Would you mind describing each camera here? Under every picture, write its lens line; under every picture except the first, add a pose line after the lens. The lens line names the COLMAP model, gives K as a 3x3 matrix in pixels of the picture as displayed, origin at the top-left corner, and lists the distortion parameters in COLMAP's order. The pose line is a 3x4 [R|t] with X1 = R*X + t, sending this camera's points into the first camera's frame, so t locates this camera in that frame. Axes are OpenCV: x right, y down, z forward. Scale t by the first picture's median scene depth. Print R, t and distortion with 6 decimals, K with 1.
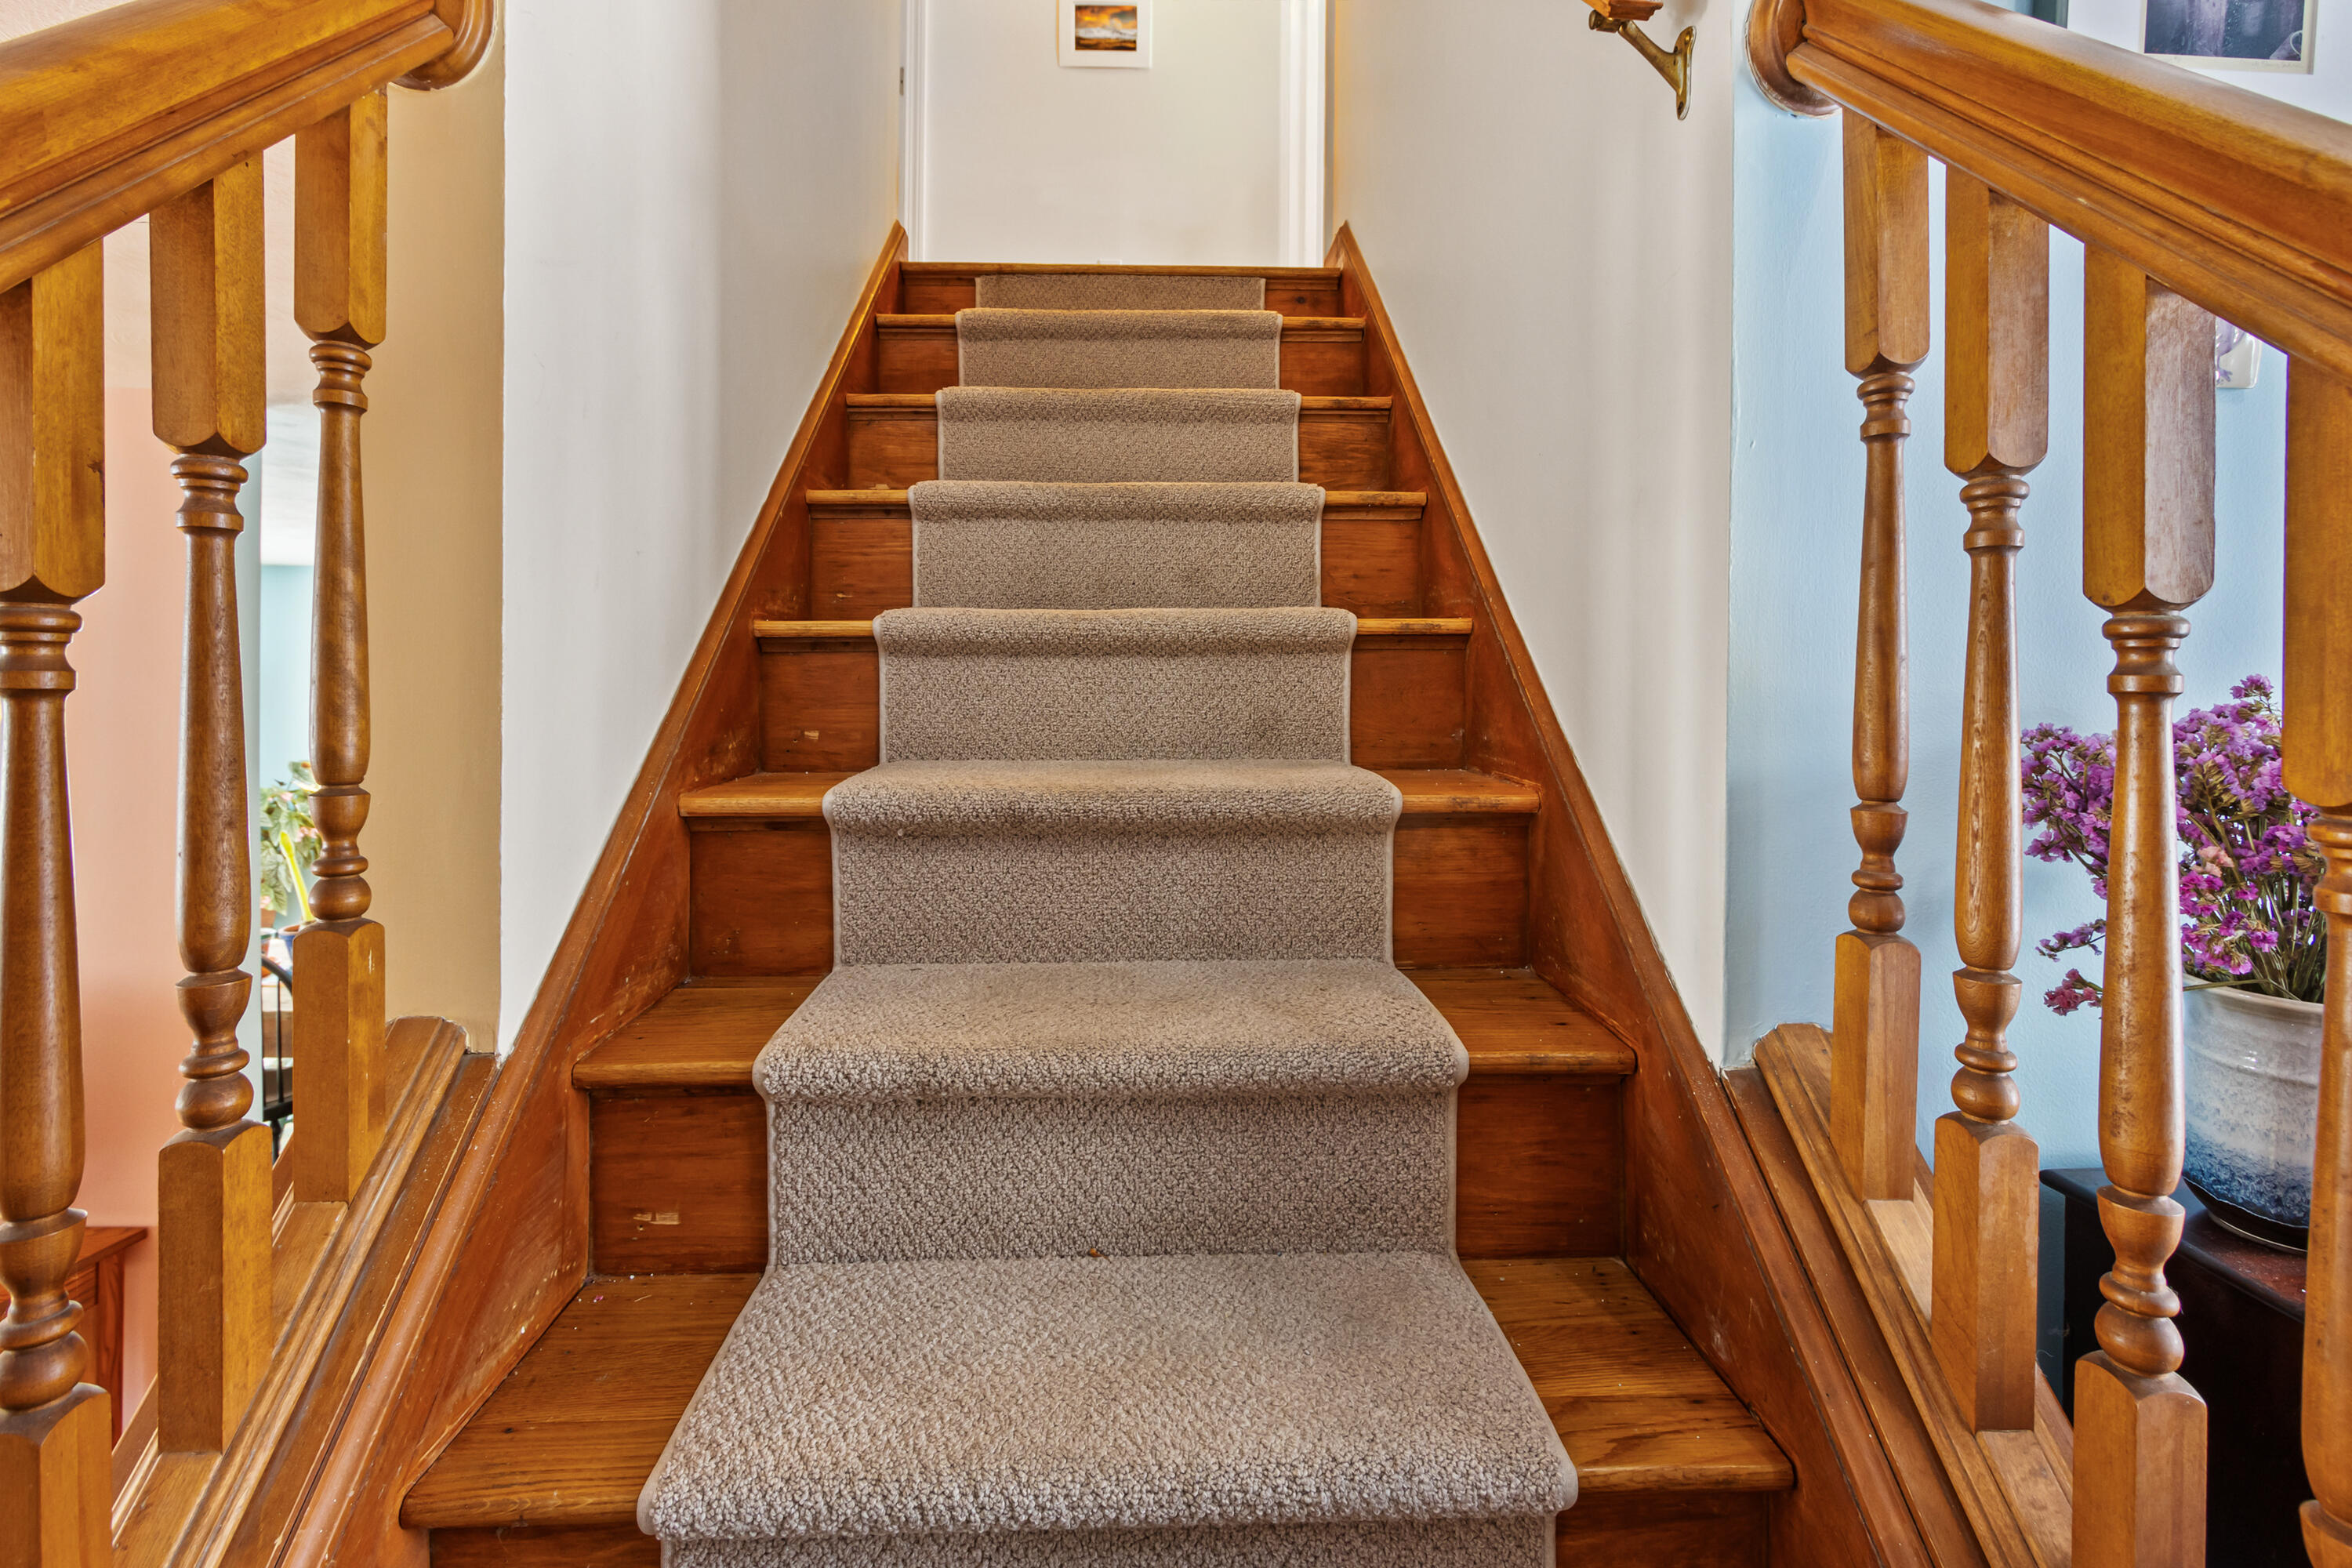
lens RADIAL K [[1119.8, 0, 1200.5], [0, 1119.8, 701.1], [0, 0, 1]] dist [0.004769, -0.001902]
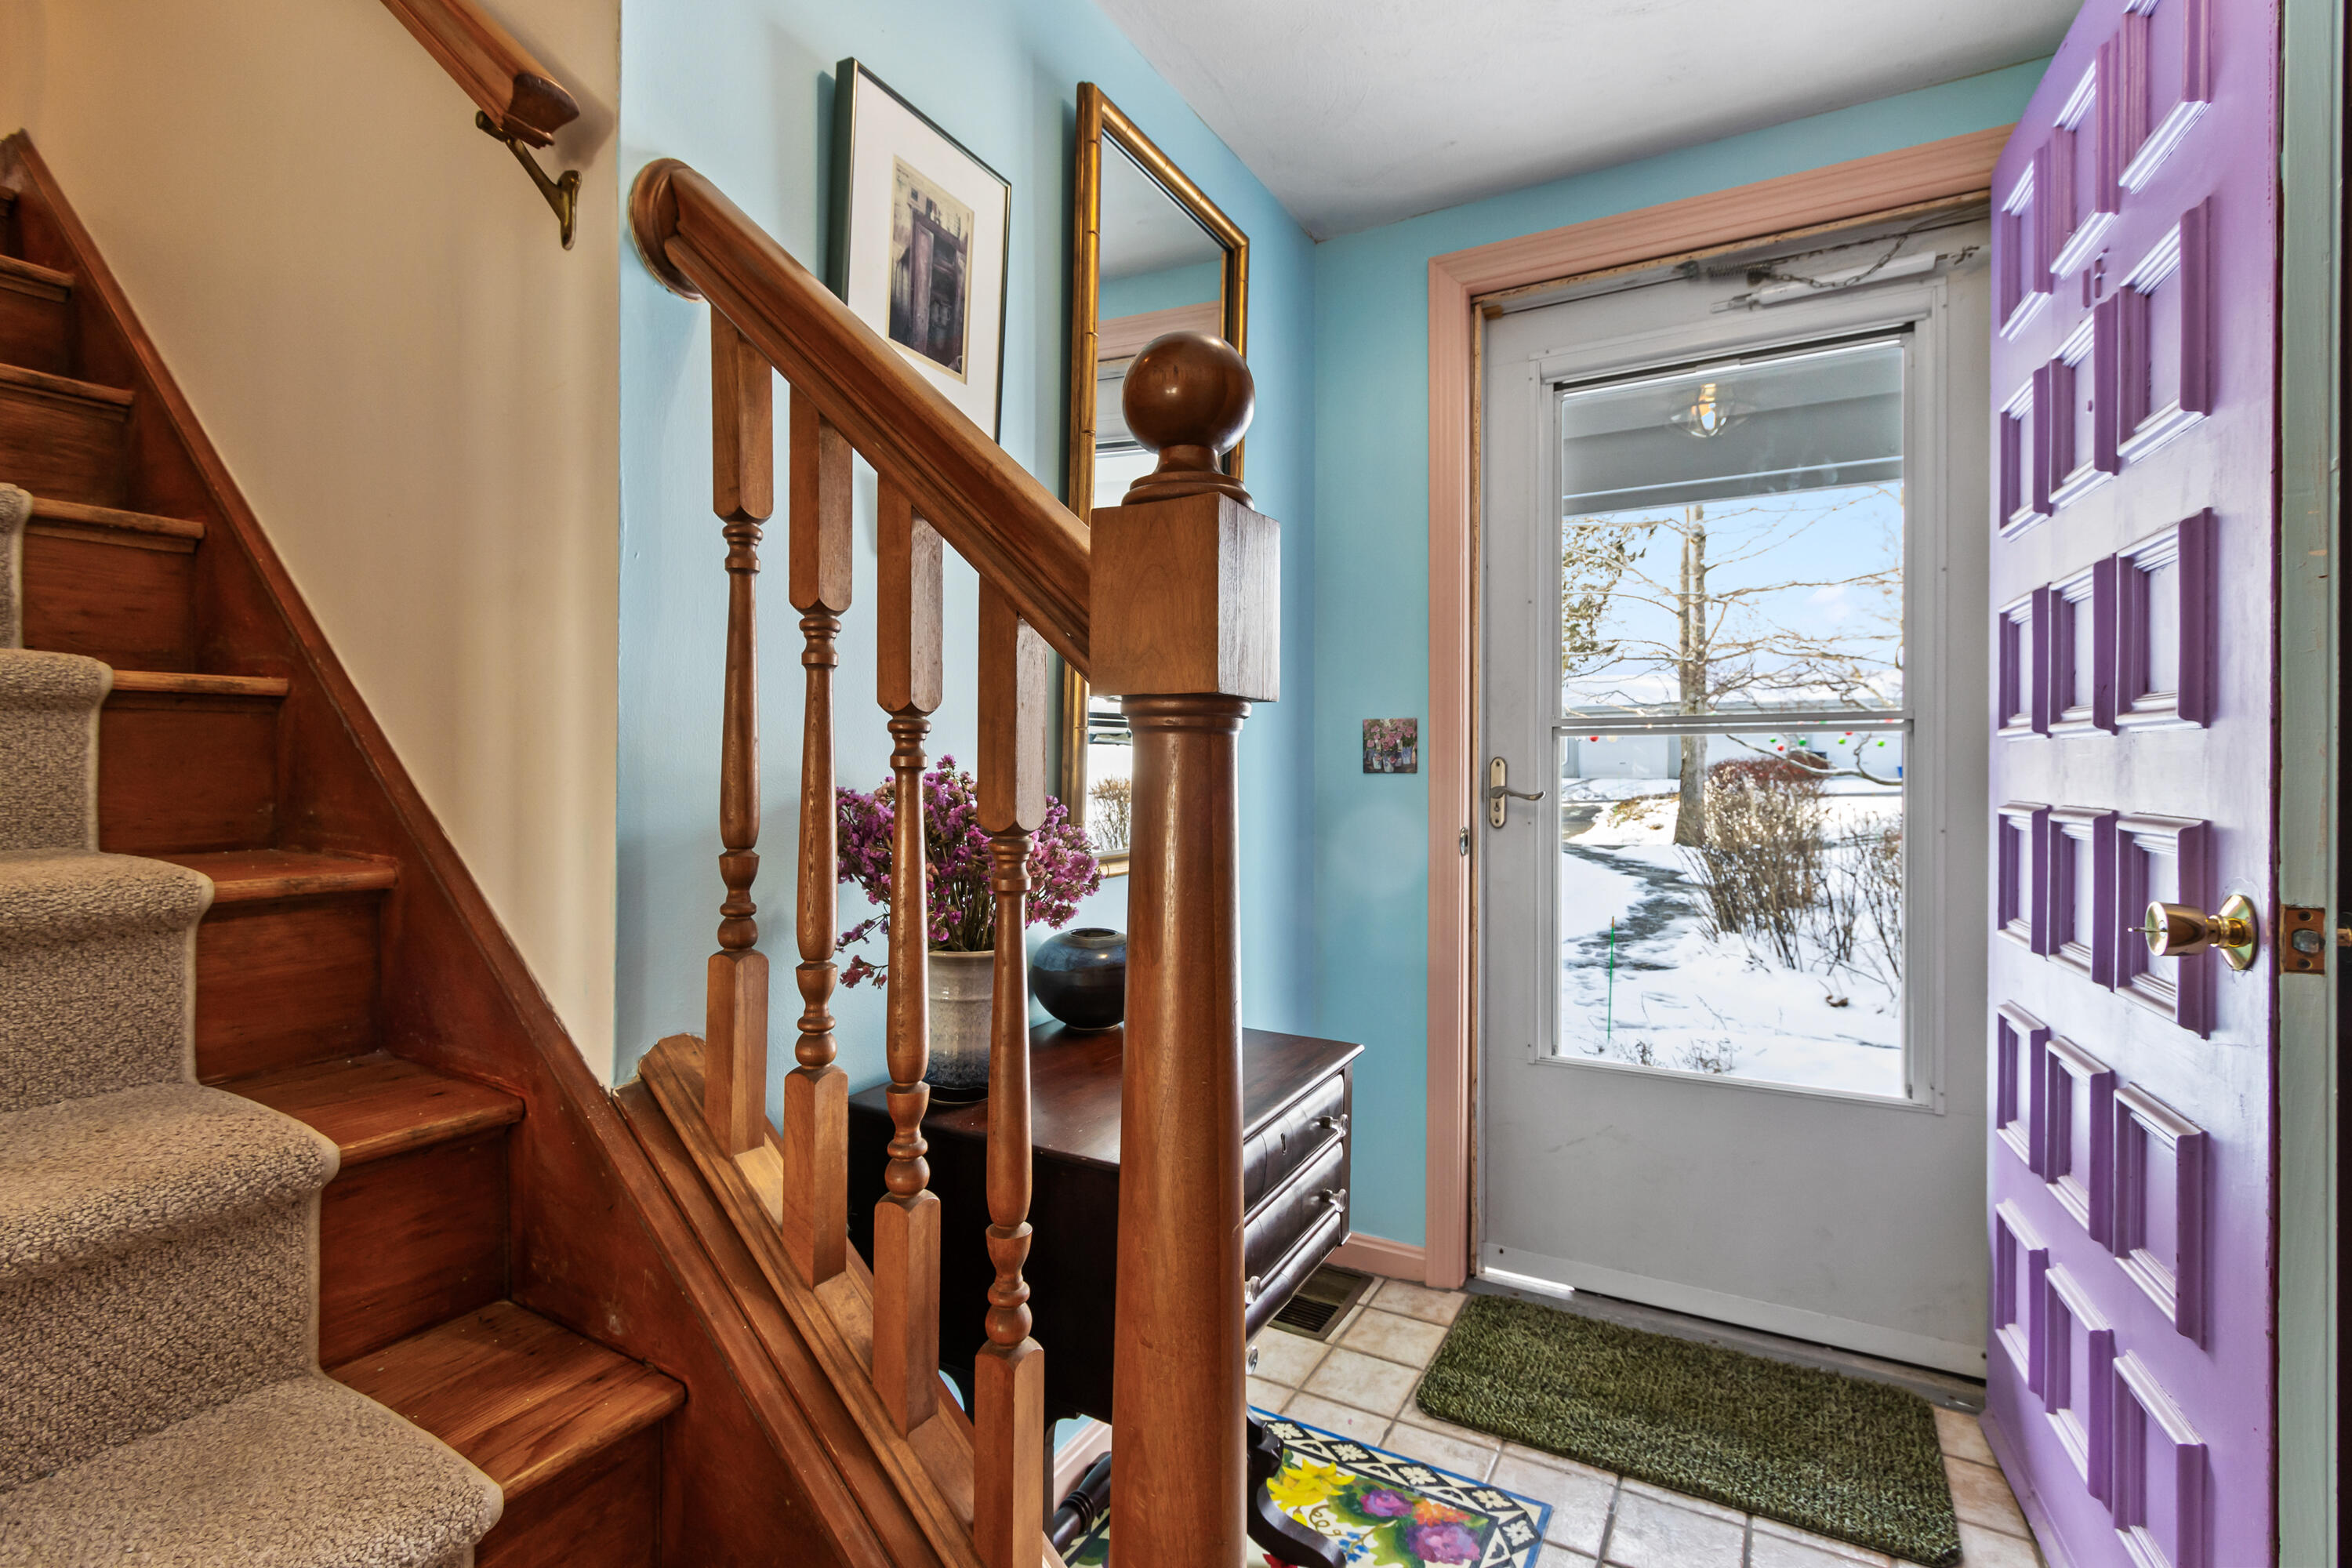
lens RADIAL K [[1119.8, 0, 1173.0], [0, 1119.8, 769.9], [0, 0, 1]] dist [0.004769, -0.001902]
pose [[0.533685, -0.006230, 0.845660, -0.215798], [0.001448, 0.999978, 0.006453, -0.009651], [-0.845682, -0.002219, 0.533683, -0.114521]]
